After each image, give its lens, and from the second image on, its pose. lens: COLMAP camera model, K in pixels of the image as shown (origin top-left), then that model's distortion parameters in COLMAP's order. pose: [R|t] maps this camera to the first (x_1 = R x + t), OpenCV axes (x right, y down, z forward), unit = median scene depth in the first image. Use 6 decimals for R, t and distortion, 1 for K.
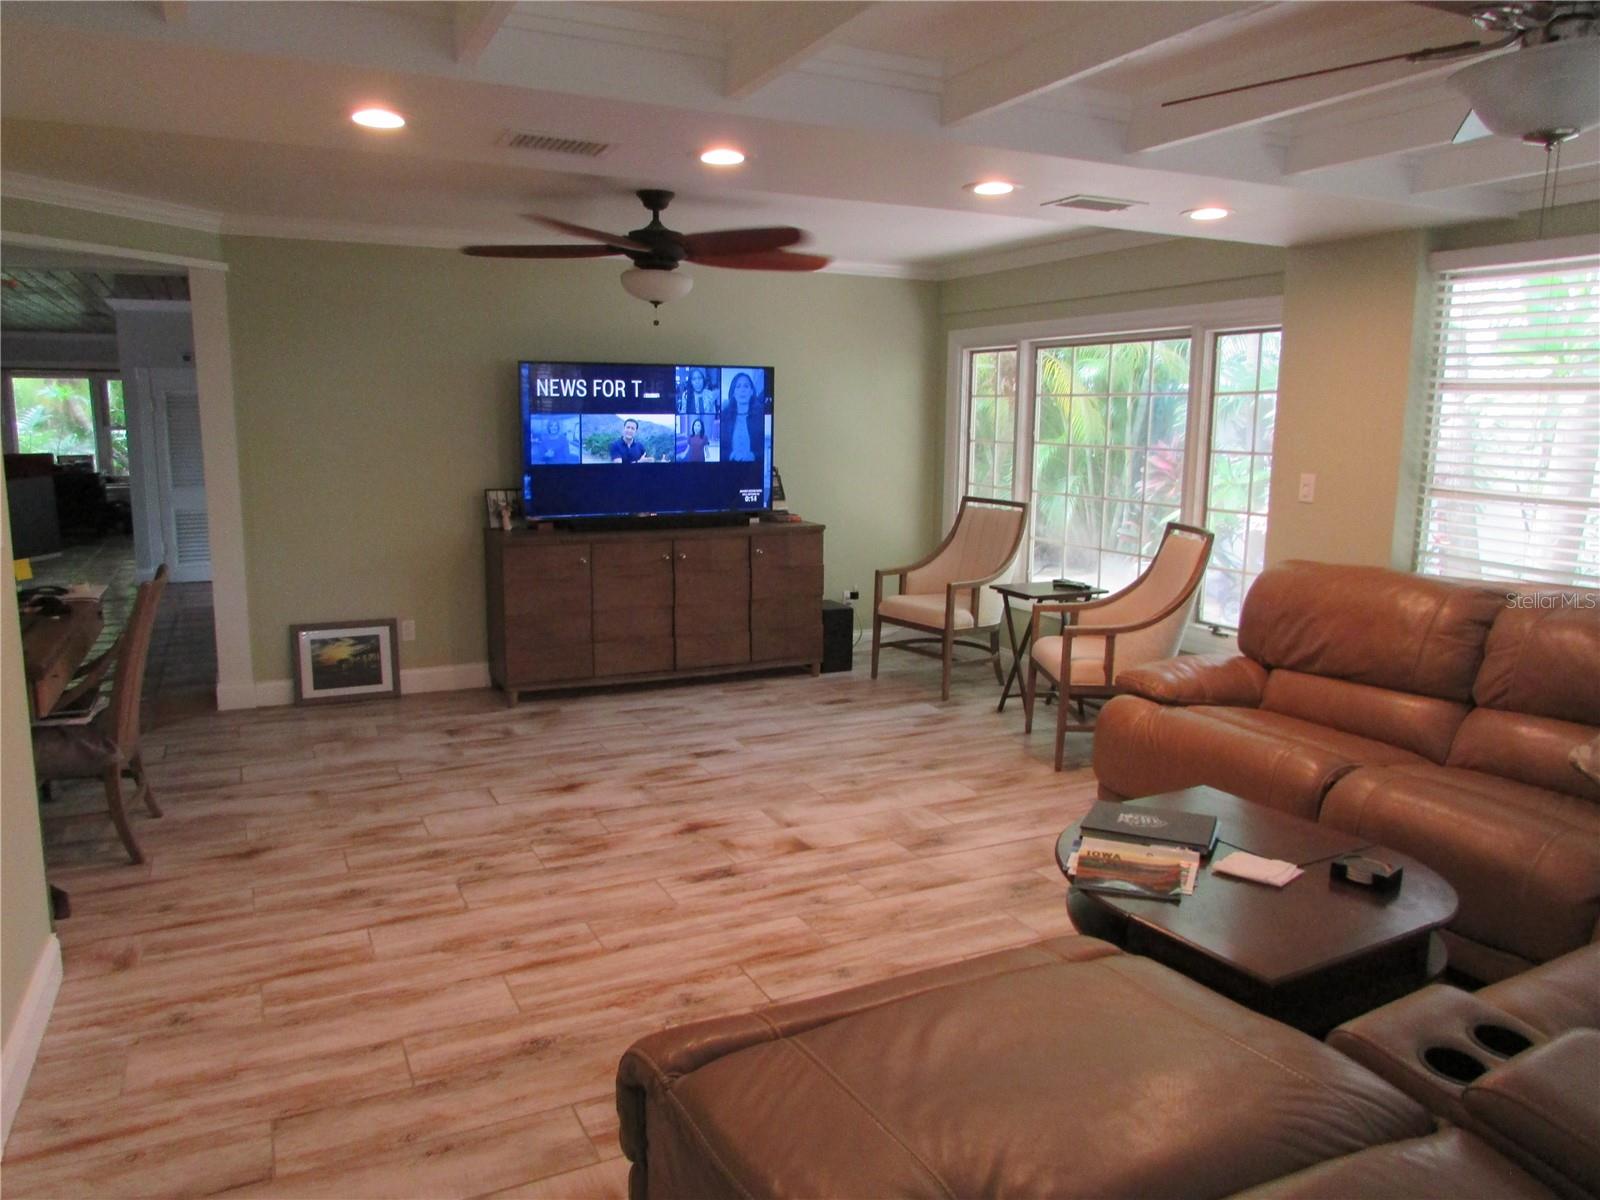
lens RADIAL K [[1131.0, 0, 796.4], [0, 1131.0, 602.1], [0, 0, 1]] dist [-0.016693, 0.002899]
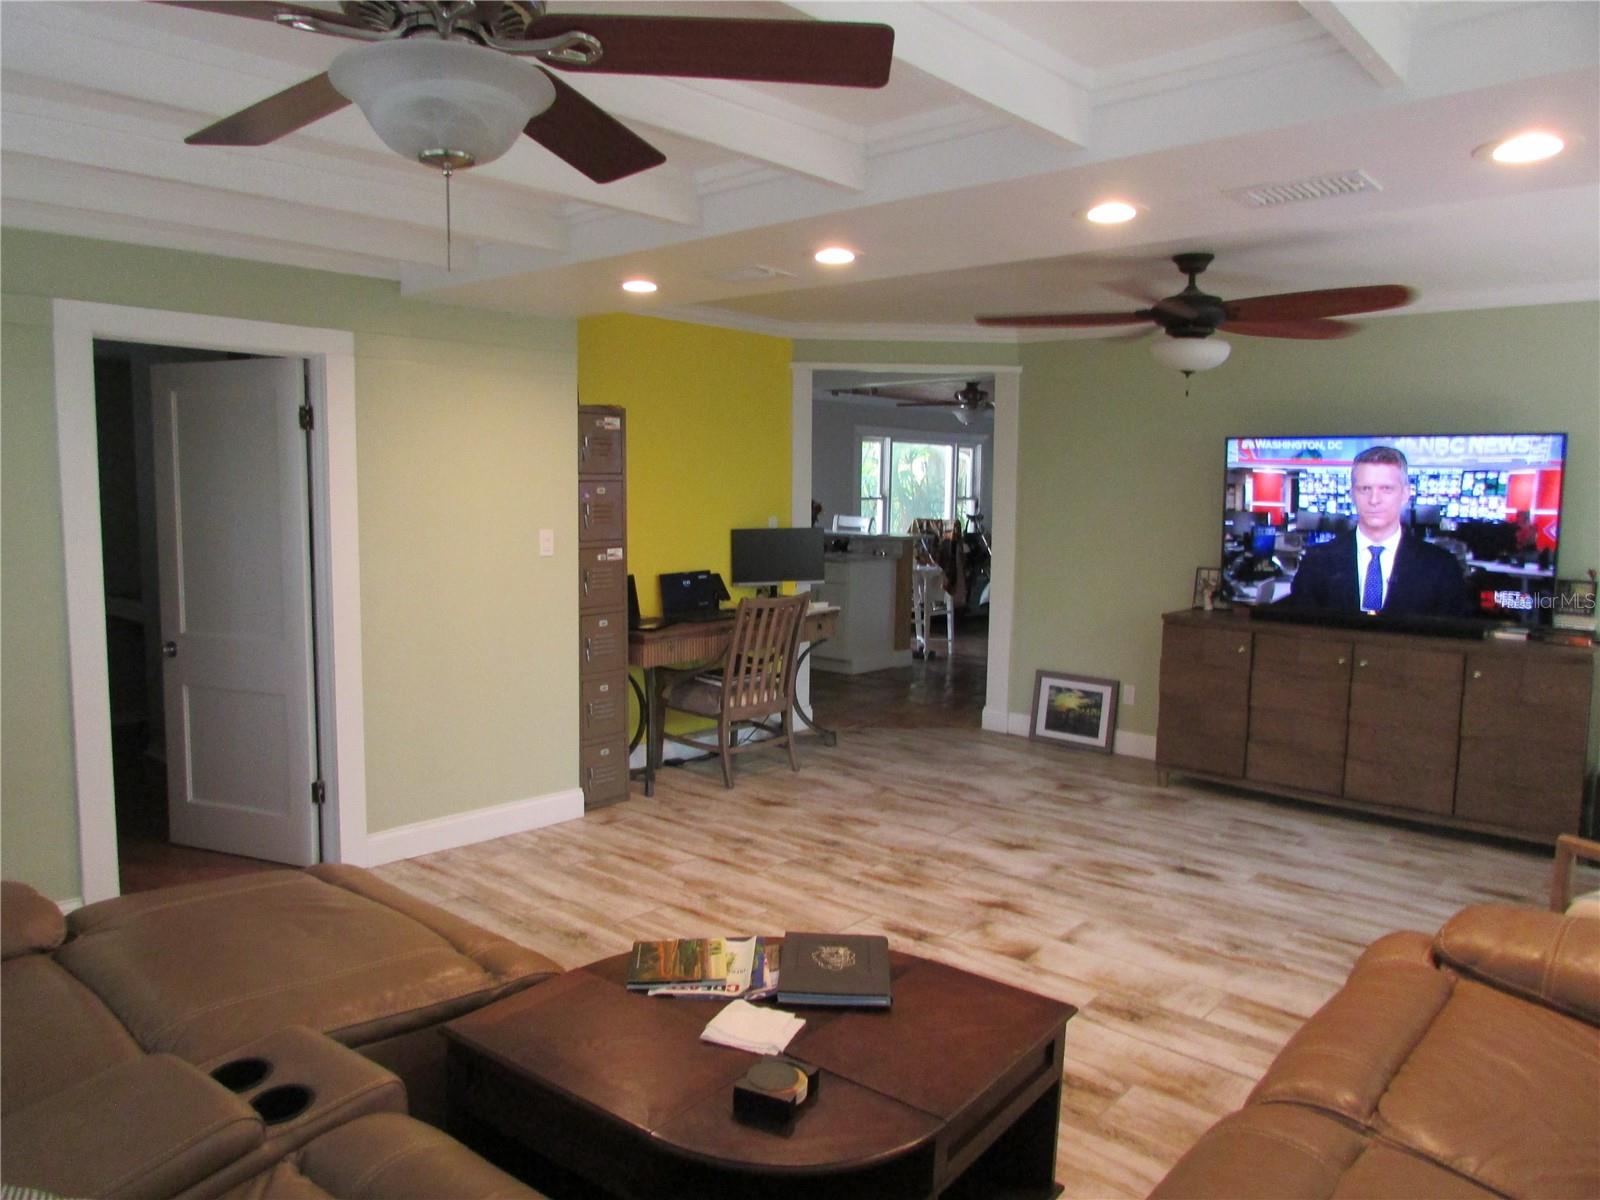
lens RADIAL K [[1151.9, 0, 816.0], [0, 1151.9, 619.3], [0, 0, 1]] dist [-0.012842, 0.000331]
pose [[0.396839, 0.108829, -0.911414, 0.700700], [-0.164136, 0.985356, 0.046192, -0.063036], [0.903094, 0.131265, 0.408890, 0.395616]]
